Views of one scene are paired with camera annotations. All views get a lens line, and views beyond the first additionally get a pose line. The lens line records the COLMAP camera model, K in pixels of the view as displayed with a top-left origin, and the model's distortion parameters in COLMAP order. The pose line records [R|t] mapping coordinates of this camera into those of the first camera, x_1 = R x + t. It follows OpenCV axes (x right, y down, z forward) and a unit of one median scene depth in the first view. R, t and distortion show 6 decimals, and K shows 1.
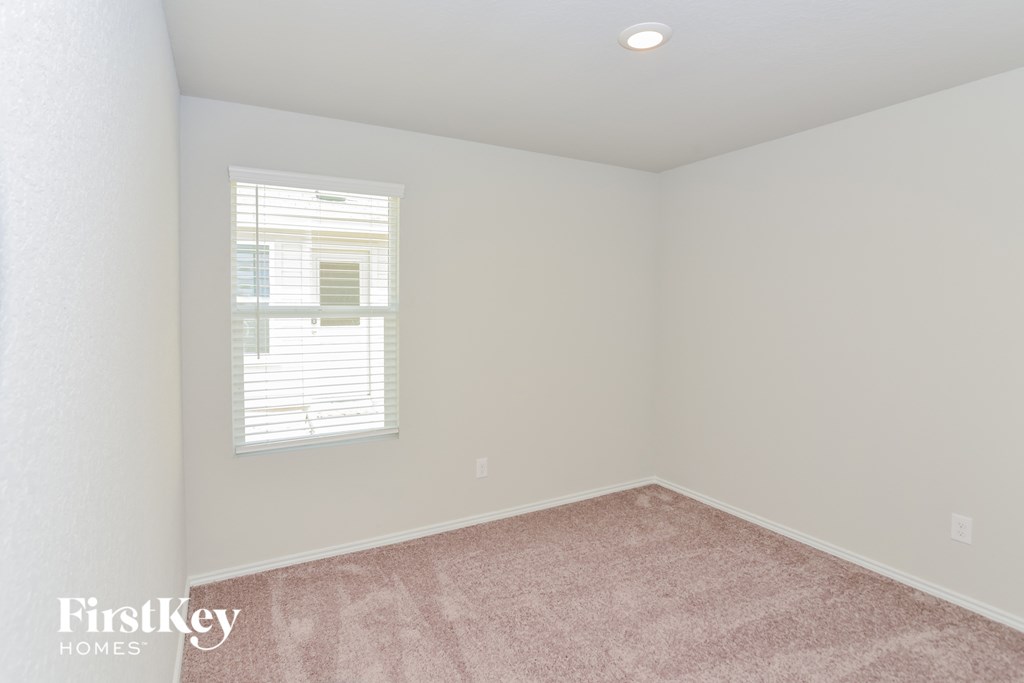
lens RADIAL K [[538.4, 0, 511.2], [0, 538.4, 311.9], [0, 0, 1]] dist [0.002511, 0.002111]
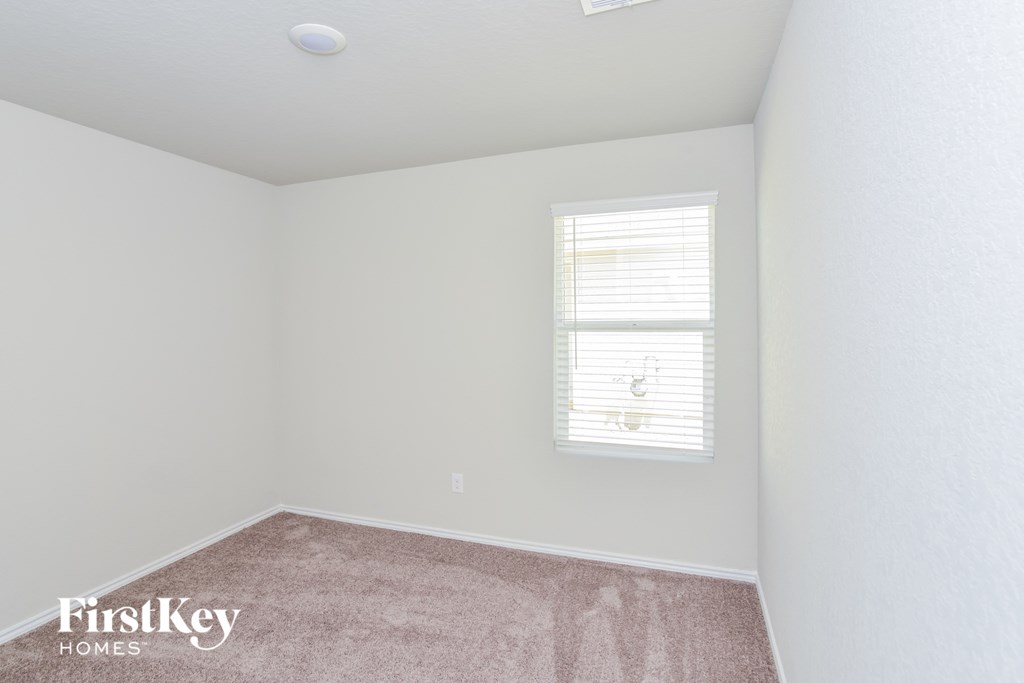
lens RADIAL K [[538.4, 0, 508.3], [0, 538.4, 320.5], [0, 0, 1]] dist [0.002511, 0.002111]
pose [[0.684153, -0.005642, -0.729317, 0.255858], [-0.003567, 0.999932, -0.011081, -0.001094], [0.729330, 0.010183, 0.684087, 0.124027]]
